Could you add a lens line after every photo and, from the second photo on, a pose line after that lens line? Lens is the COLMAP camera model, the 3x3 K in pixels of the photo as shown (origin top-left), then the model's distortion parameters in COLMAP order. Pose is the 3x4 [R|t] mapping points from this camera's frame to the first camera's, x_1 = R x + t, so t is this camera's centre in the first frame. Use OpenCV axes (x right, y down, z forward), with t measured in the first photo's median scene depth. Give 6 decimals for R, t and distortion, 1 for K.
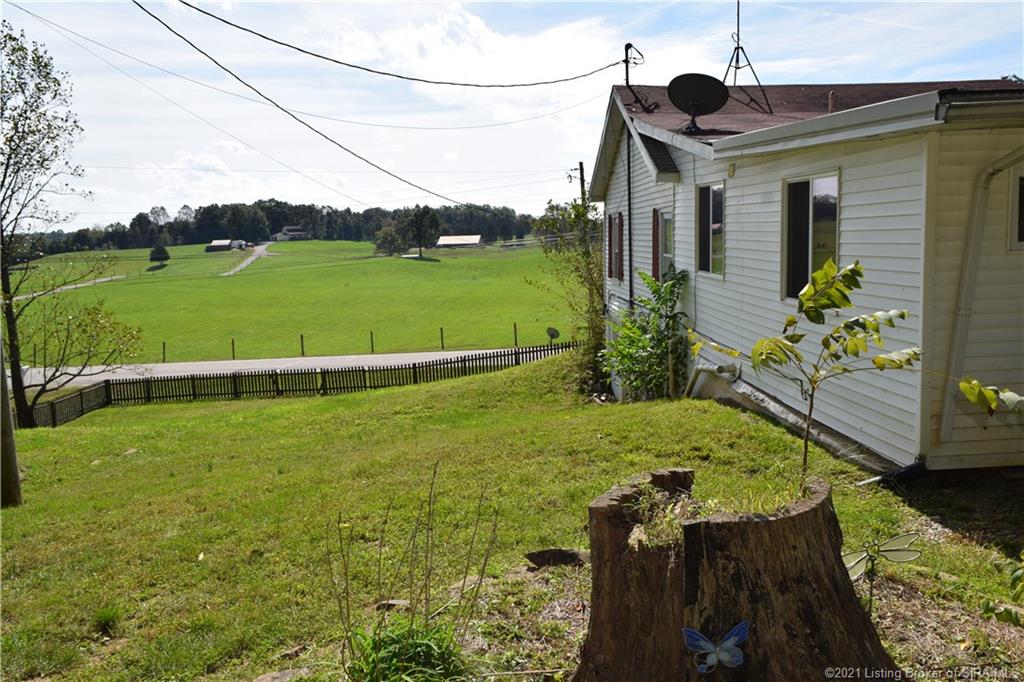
lens RADIAL K [[788.2, 0, 512.8], [0, 788.2, 336.6], [0, 0, 1]] dist [-0.017481, 0.002999]
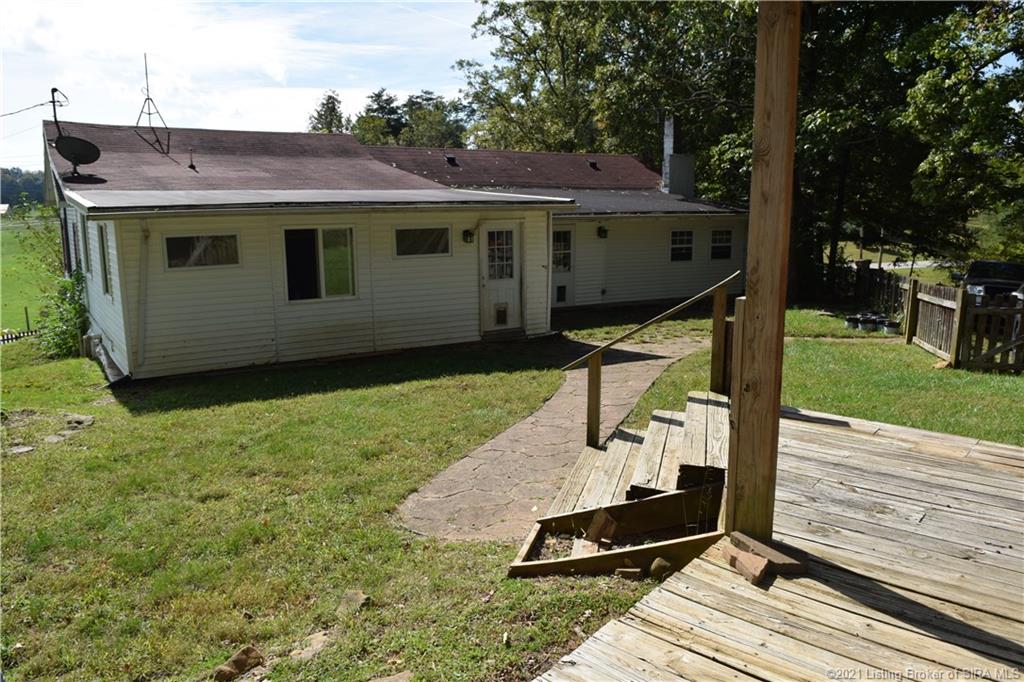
lens RADIAL K [[788.2, 0, 512.8], [0, 788.2, 336.6], [0, 0, 1]] dist [-0.017481, 0.002999]
pose [[0.868343, -0.063080, 0.491937, 0.198996], [0.044989, 0.997808, 0.048535, 0.001789], [-0.493920, -0.020013, 0.869277, -0.663758]]
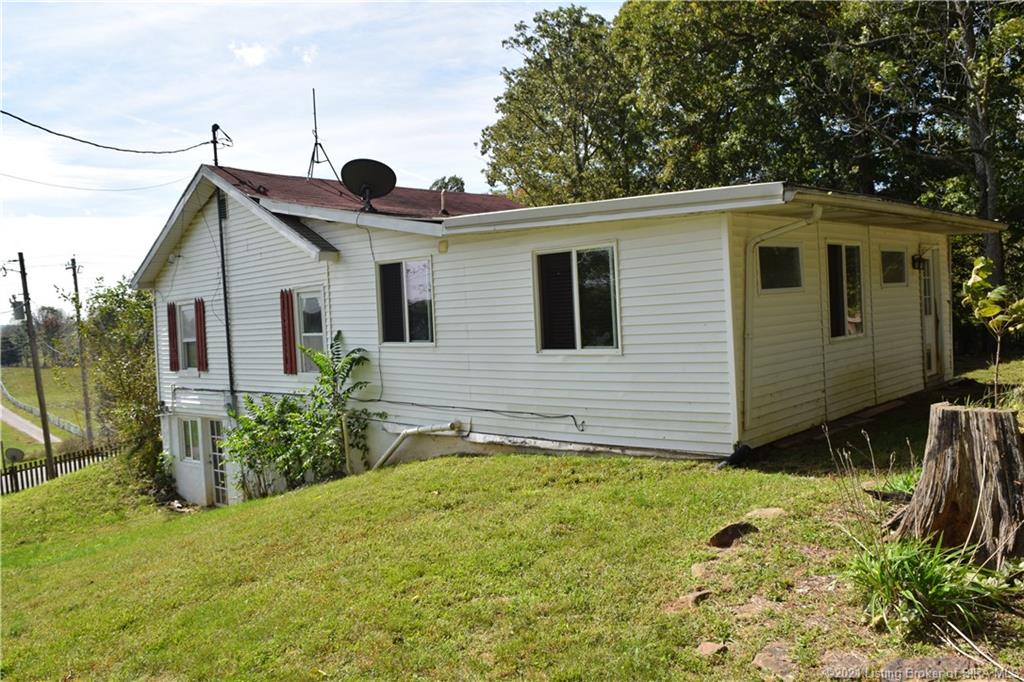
lens RADIAL K [[788.2, 0, 512.8], [0, 788.2, 336.6], [0, 0, 1]] dist [-0.017481, 0.002999]
pose [[0.721166, -0.026996, 0.692236, -0.369350], [0.120866, 0.988818, -0.087356, 0.021215], [-0.682137, 0.146666, 0.716364, 0.129494]]
